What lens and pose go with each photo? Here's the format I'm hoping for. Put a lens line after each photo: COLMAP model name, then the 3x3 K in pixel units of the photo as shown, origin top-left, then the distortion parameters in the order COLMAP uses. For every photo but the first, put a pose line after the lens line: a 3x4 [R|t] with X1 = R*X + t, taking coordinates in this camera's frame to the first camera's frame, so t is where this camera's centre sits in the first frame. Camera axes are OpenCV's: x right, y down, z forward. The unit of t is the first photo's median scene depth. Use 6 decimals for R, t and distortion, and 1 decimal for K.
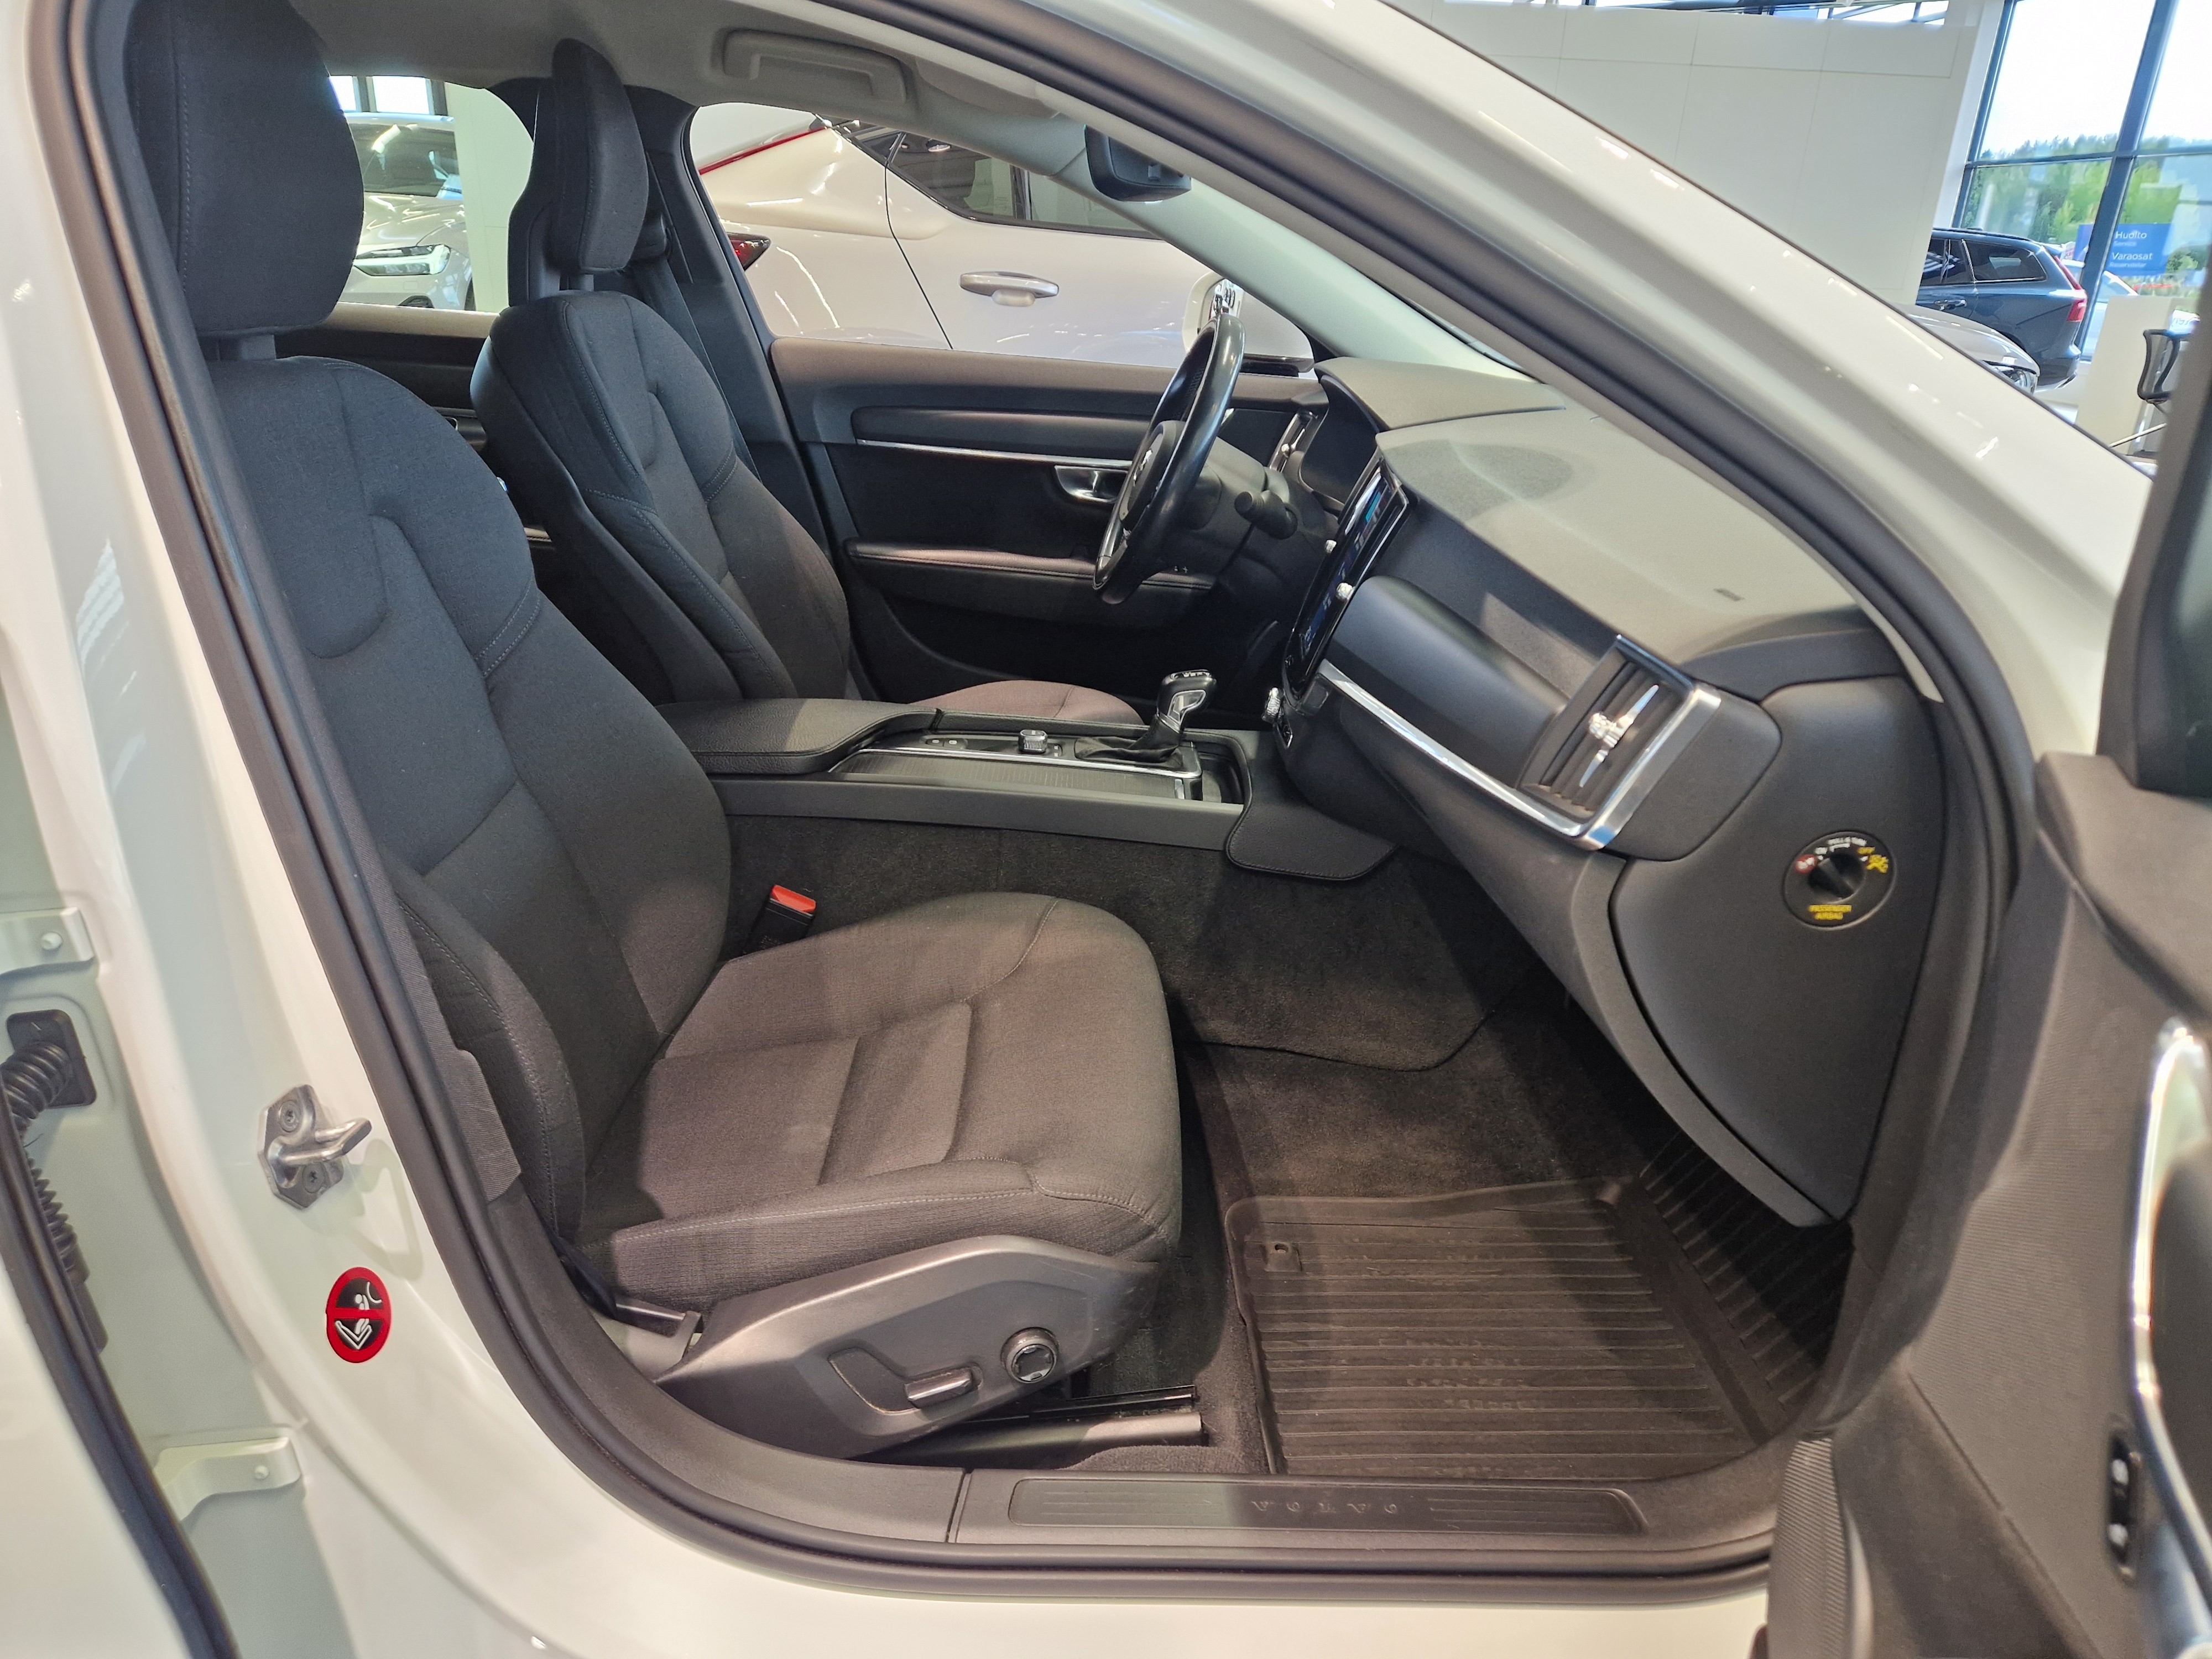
lens RADIAL K [[1419.8, 0, 1106.0], [0, 1419.8, 829.5], [0, 0, 1]] dist [0.005678, -0.002292]
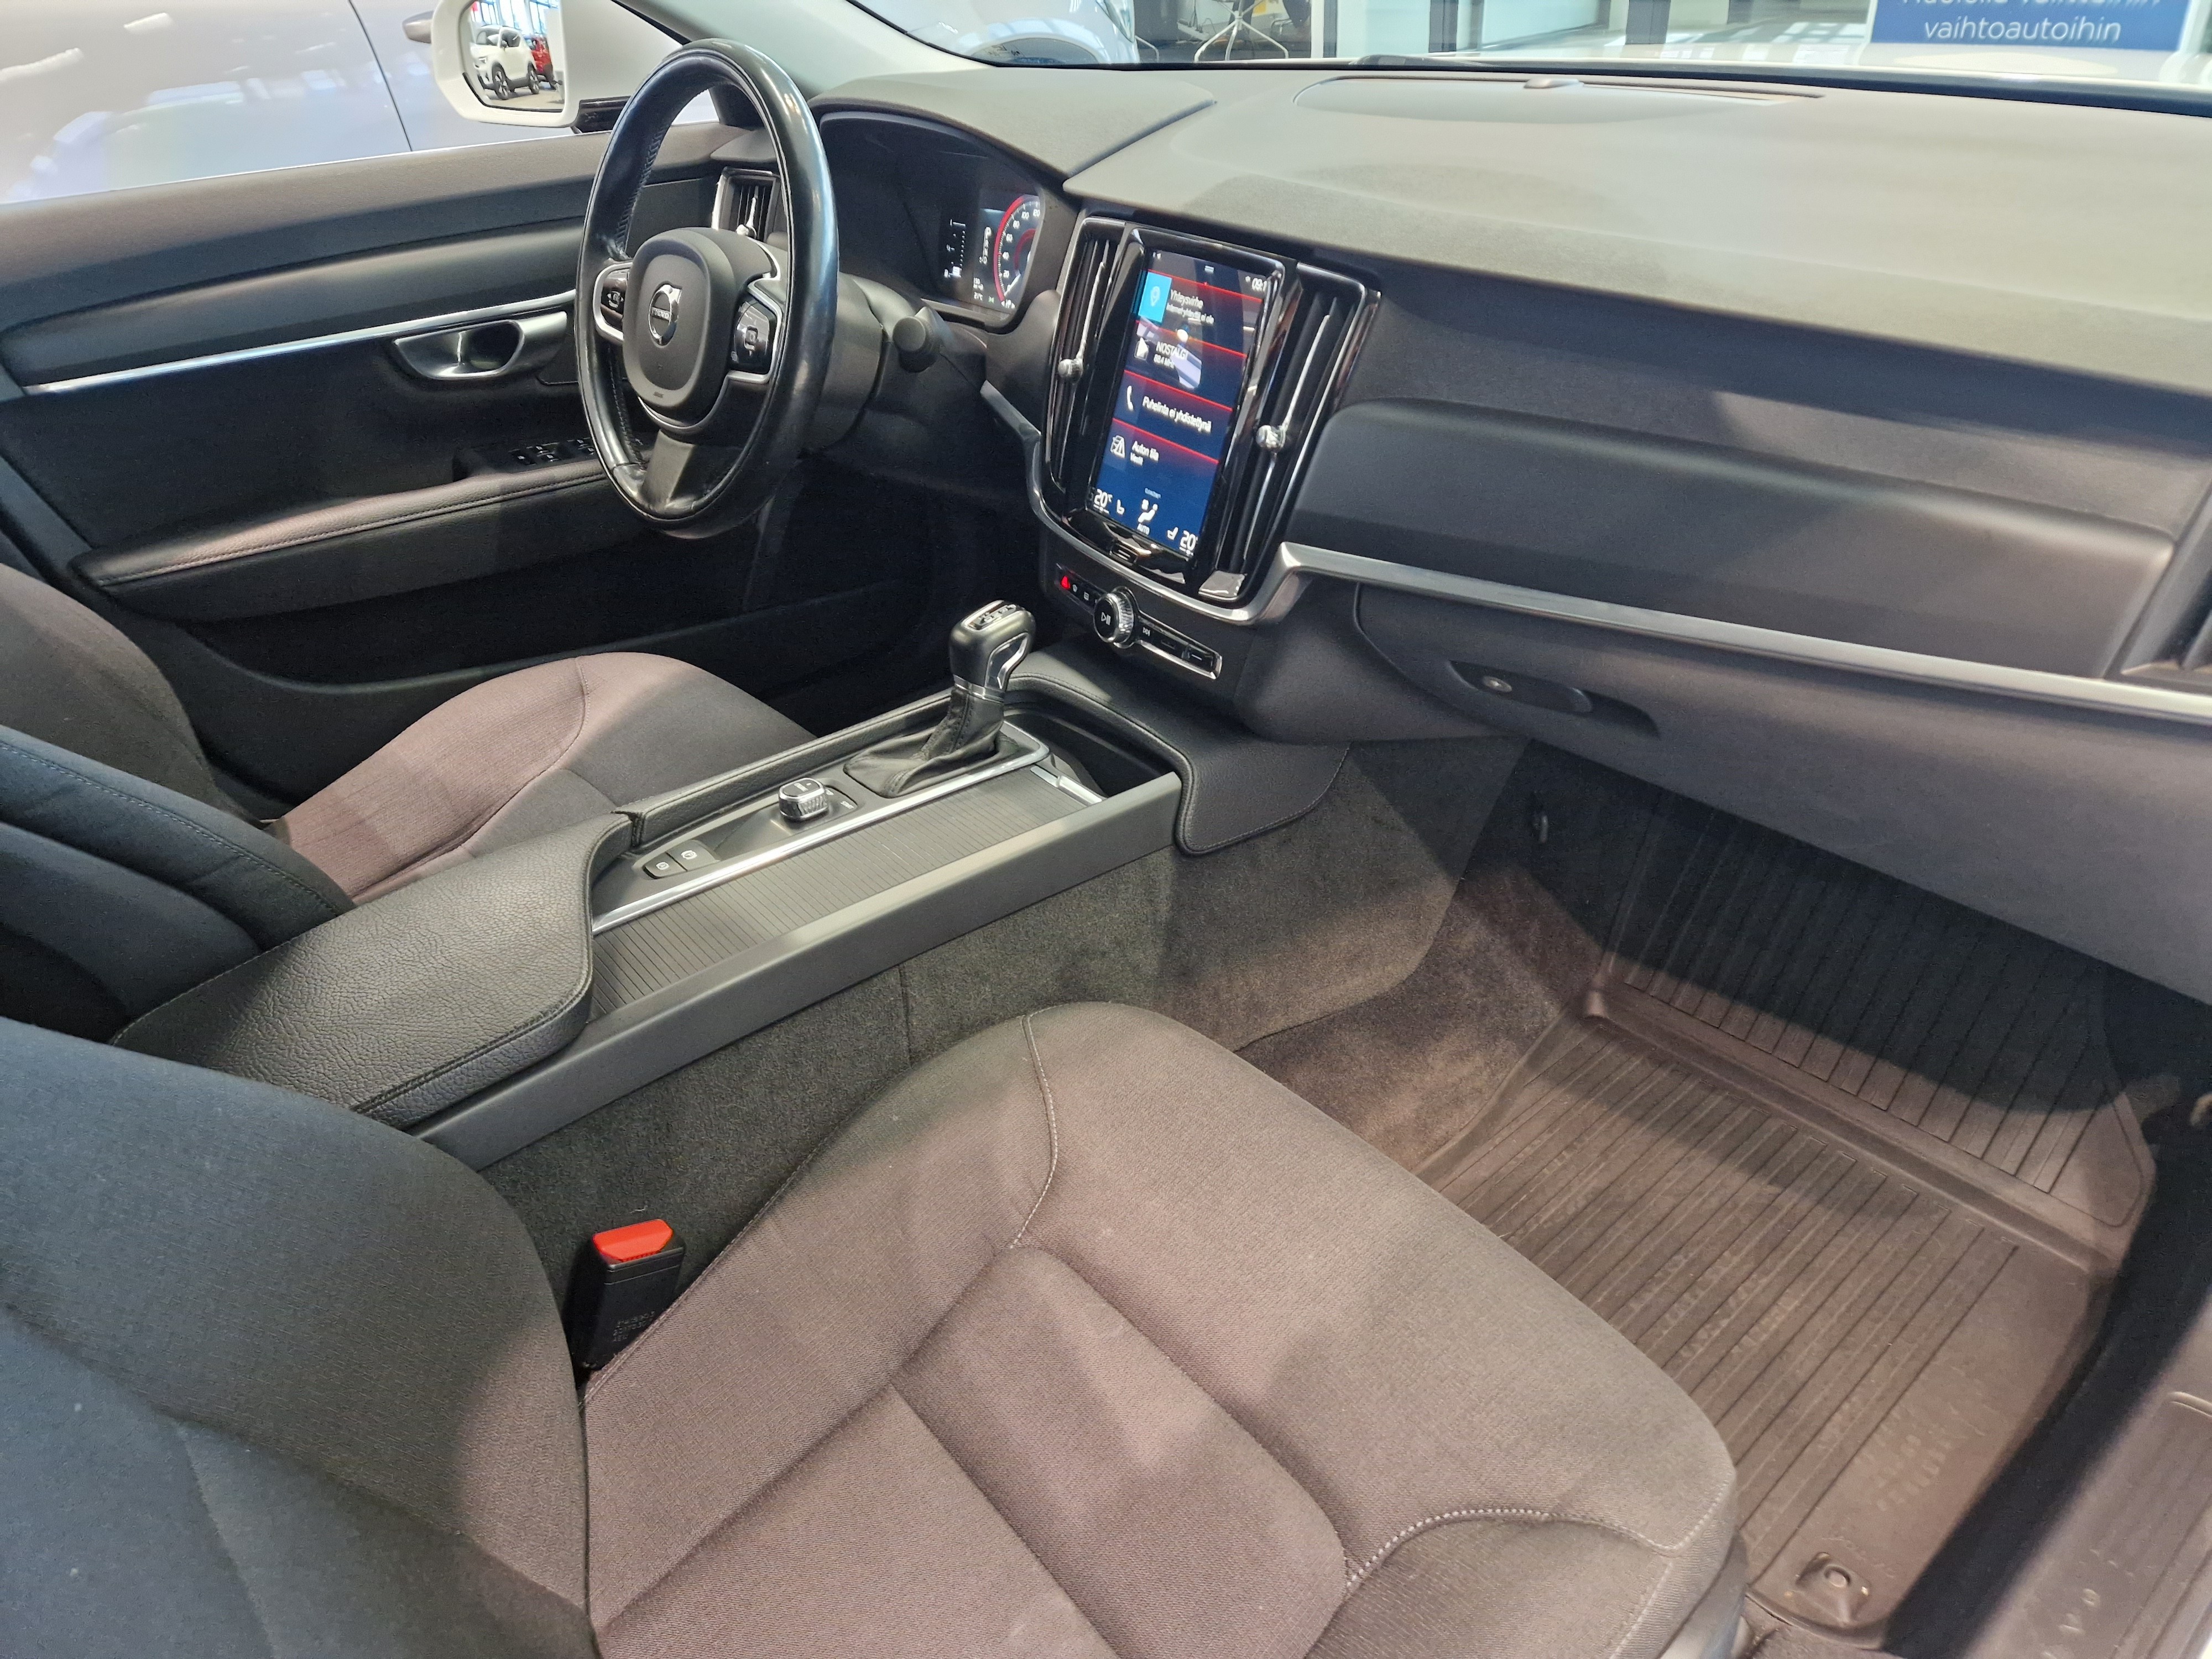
lens RADIAL K [[1419.8, 0, 1106.0], [0, 1419.8, 829.5], [0, 0, 1]] dist [0.005678, -0.002292]
pose [[0.770802, -0.414554, 0.483745, -0.274670], [0.320404, 0.908559, 0.268072, -0.186792], [-0.550641, -0.051637, 0.833144, 0.427811]]
